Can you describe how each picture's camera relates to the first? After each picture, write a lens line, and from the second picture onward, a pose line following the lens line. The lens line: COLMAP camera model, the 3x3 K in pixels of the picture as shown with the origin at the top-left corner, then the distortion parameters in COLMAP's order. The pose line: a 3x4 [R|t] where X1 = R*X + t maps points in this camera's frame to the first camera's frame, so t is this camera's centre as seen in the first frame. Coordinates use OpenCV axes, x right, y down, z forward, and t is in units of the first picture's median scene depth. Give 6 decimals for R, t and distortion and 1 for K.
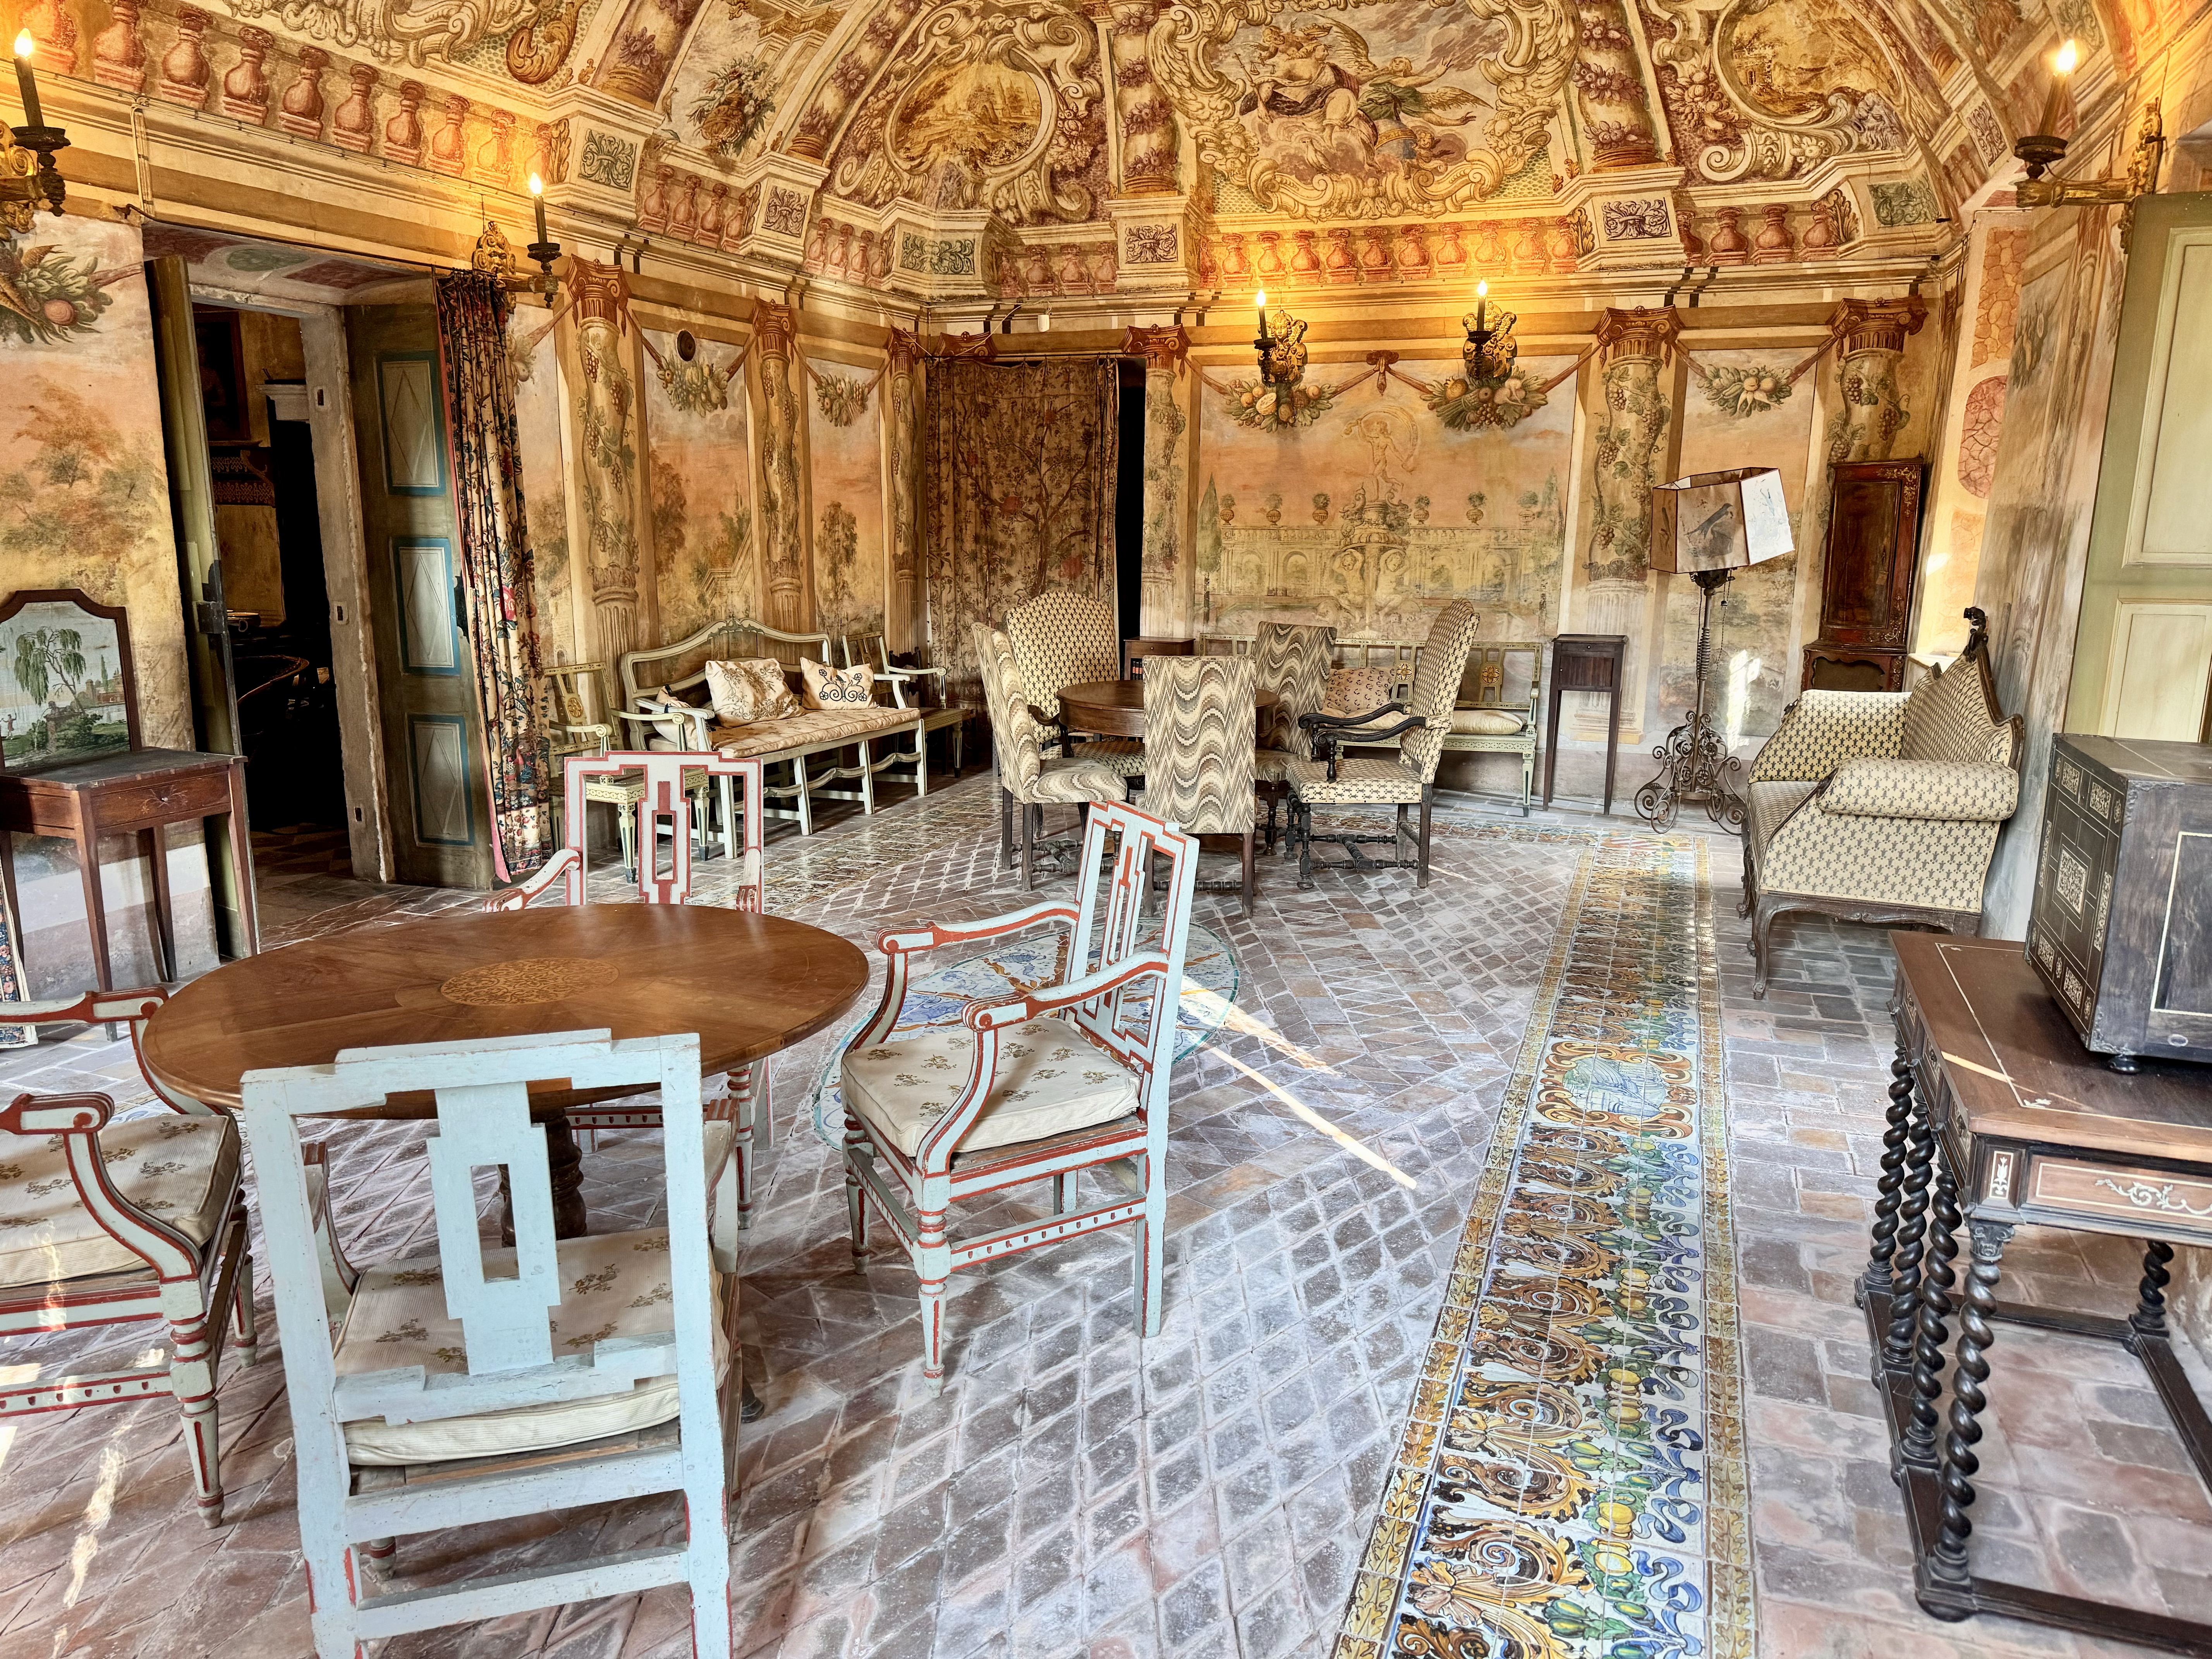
lens RADIAL K [[1550.5, 0, 1119.8], [0, 1550.5, 844.1], [0, 0, 1]] dist [0.198641, -0.406549]
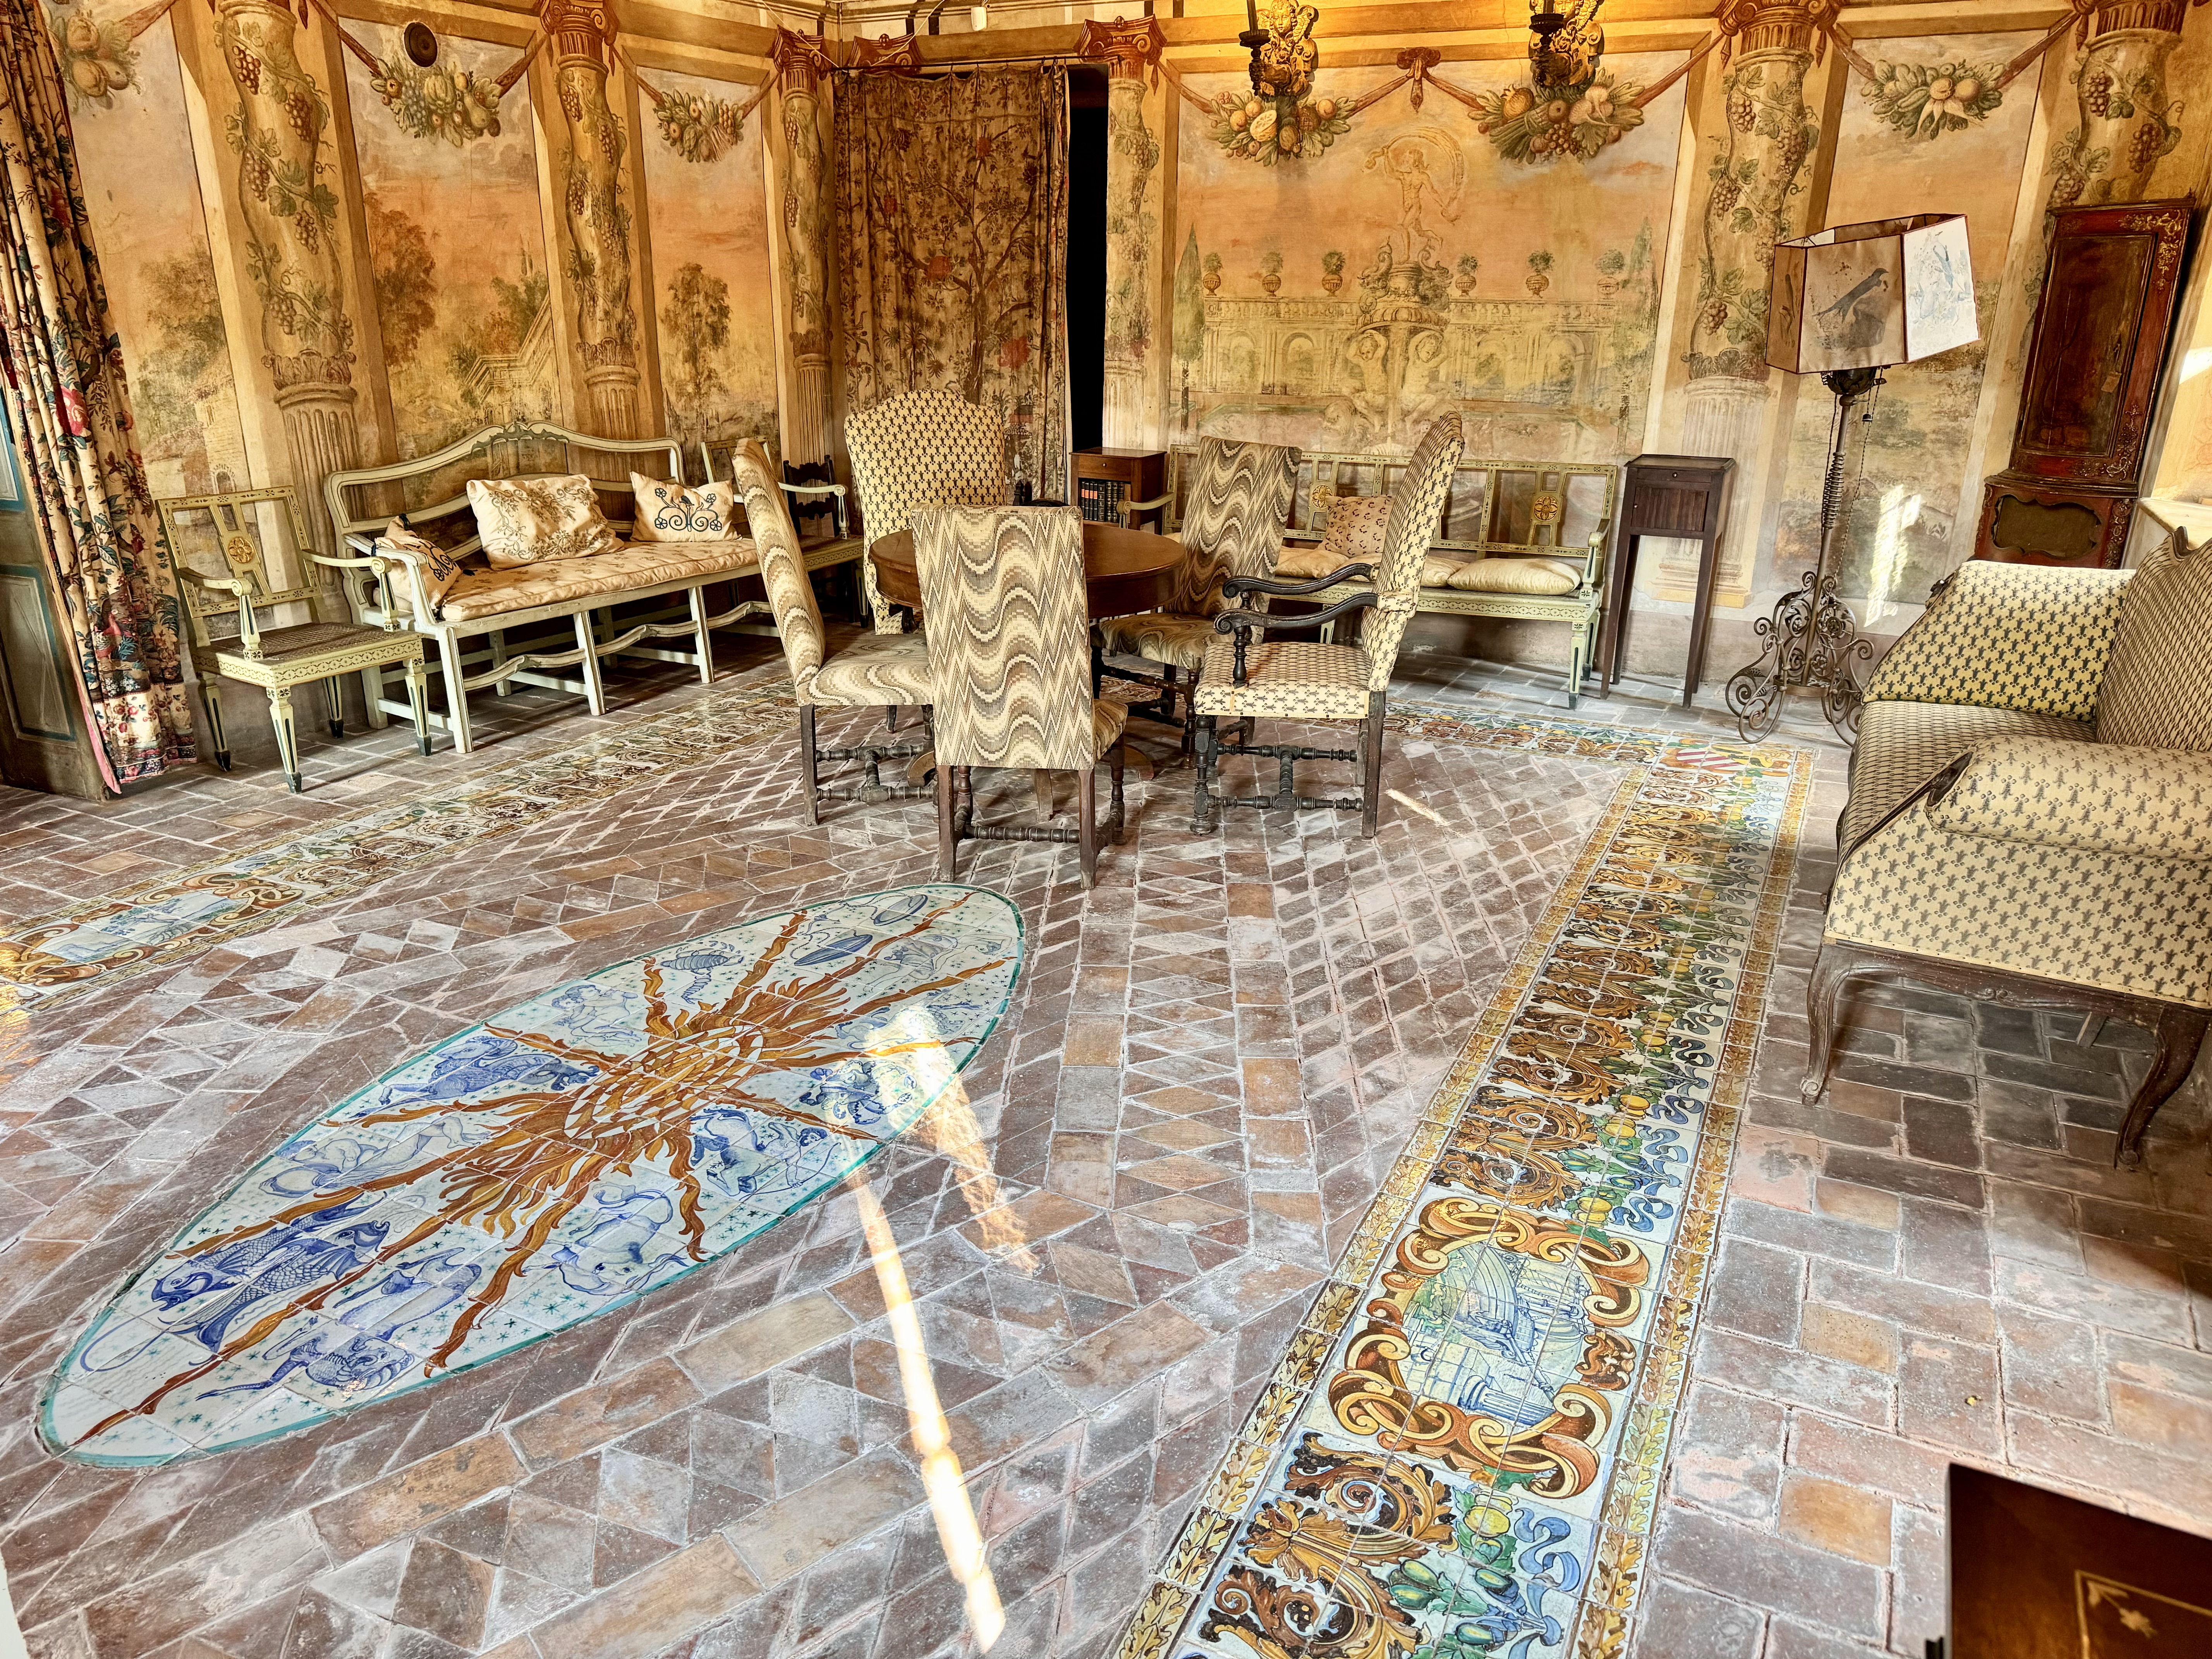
lens RADIAL K [[1564.4, 0, 1108.7], [0, 1564.4, 830.4], [0, 0, 1]] dist [0.077463, -0.083999]
pose [[0.993779, 0.037466, -0.104878, 0.121943], [-0.023814, 0.991421, 0.128522, -0.050753], [0.108794, -0.125224, 0.986145, 0.237389]]
